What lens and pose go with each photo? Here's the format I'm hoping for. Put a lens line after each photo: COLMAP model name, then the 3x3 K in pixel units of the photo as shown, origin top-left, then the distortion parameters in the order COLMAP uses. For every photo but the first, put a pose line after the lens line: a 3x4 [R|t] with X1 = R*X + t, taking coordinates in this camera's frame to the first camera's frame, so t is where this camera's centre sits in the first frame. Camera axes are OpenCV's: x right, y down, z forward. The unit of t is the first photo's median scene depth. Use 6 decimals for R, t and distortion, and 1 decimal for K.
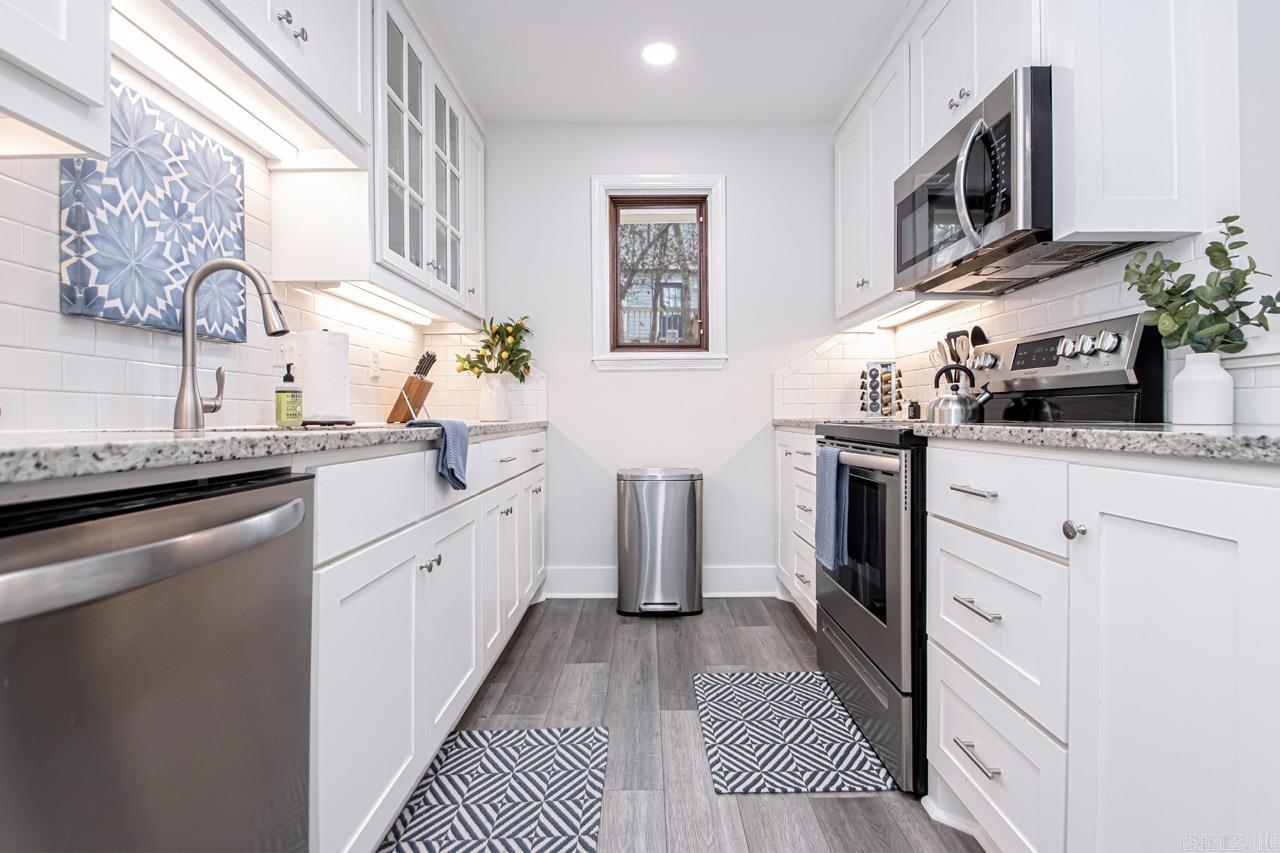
lens RADIAL K [[606.0, 0, 643.8], [0, 606.0, 420.3], [0, 0, 1]] dist [0.001273, -0.015347]
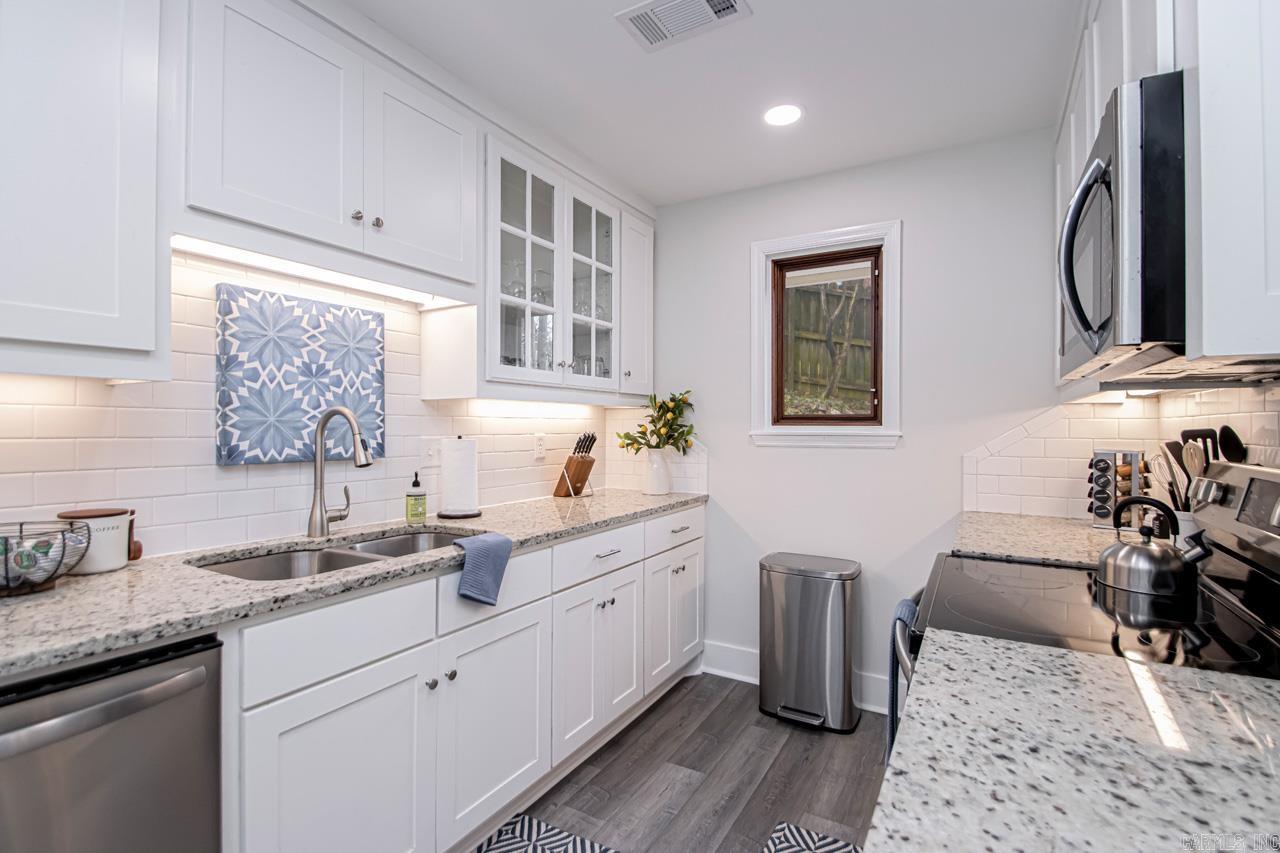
lens RADIAL K [[582.2, 0, 649.6], [0, 582.2, 427.9], [0, 0, 1]] dist [0.000866, -0.000113]
pose [[0.867348, 0.008150, -0.497635, 0.438408], [-0.011269, 0.999931, -0.003265, -0.194611], [0.497574, 0.008440, 0.867380, 0.216108]]
